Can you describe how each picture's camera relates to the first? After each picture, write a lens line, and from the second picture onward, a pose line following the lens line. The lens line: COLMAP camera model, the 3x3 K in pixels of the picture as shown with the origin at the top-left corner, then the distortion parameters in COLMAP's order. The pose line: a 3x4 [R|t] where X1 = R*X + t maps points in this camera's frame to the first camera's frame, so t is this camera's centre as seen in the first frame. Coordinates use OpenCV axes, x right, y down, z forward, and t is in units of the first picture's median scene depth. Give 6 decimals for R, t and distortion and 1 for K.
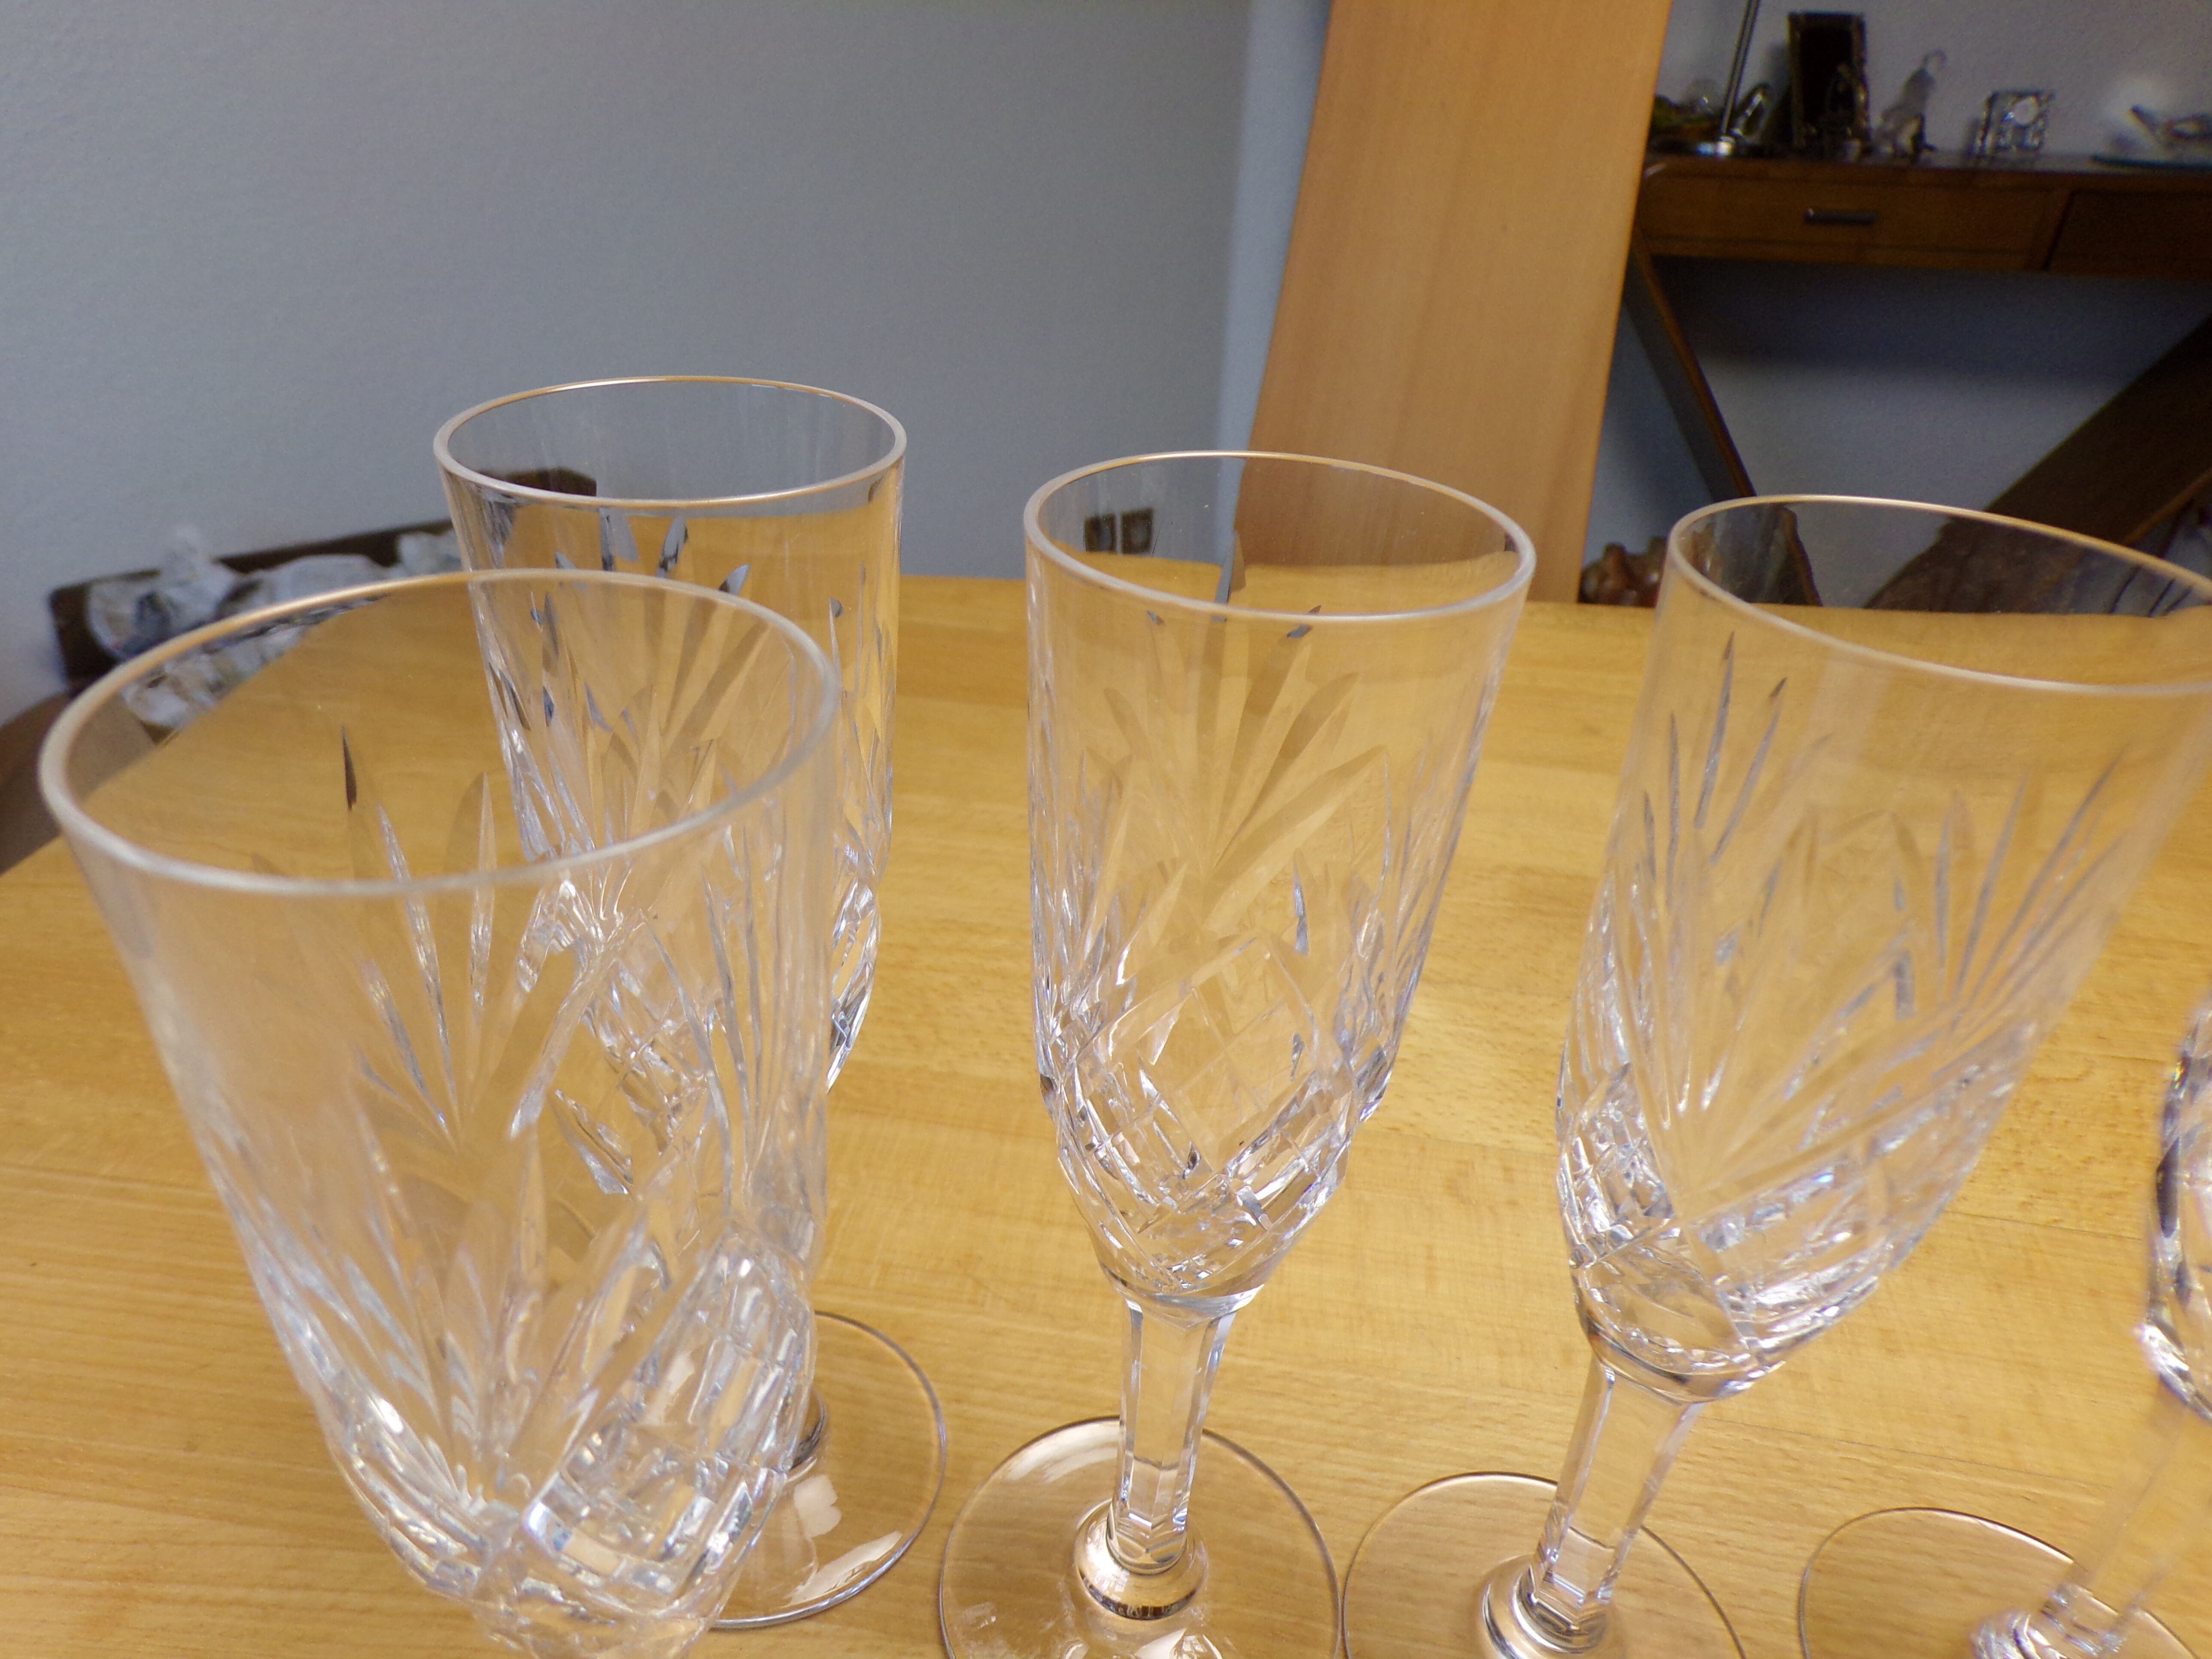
lens RADIAL K [[1522.7, 0, 1103.5], [0, 1522.7, 821.1], [0, 0, 1]] dist [0.009168, 0.024496]
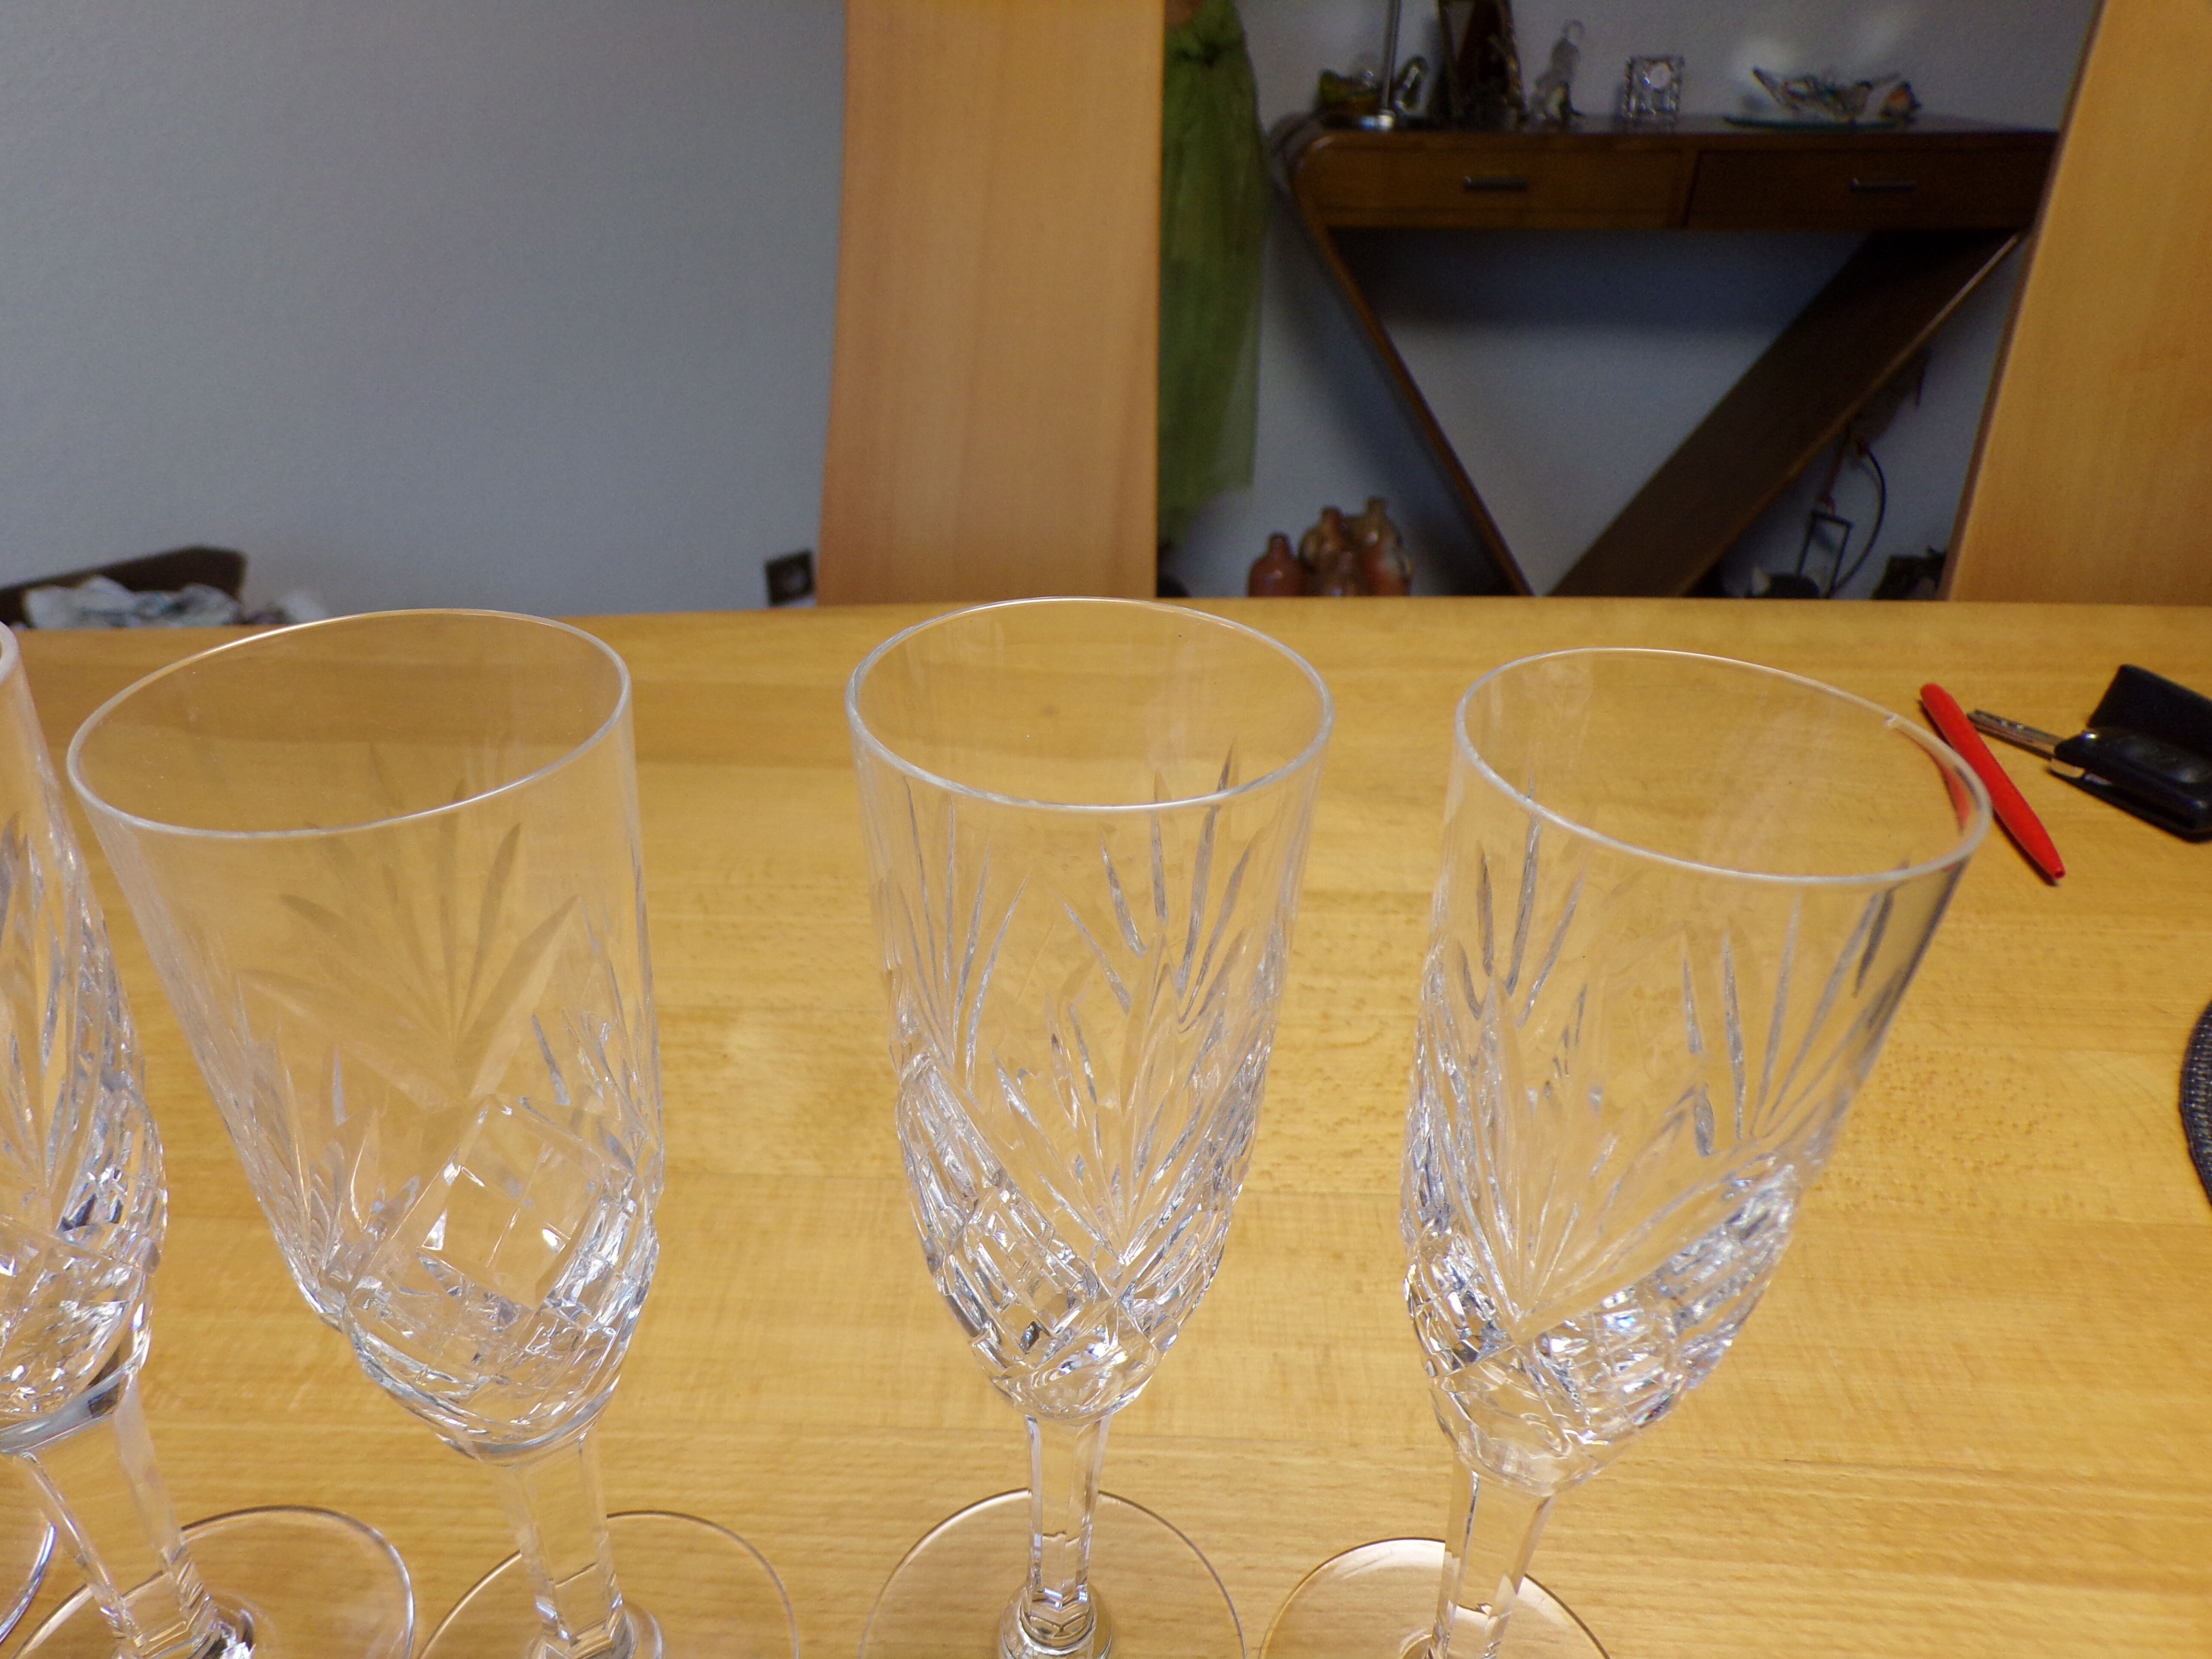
lens RADIAL K [[1515.7, 0, 1106.0], [0, 1515.7, 829.5], [0, 0, 1]] dist [-0.012724, 0.048786]
pose [[0.991308, -0.087949, 0.097845, 0.405150], [0.085898, 0.995991, 0.024982, -0.024662], [-0.099650, -0.016360, 0.994888, -0.036191]]
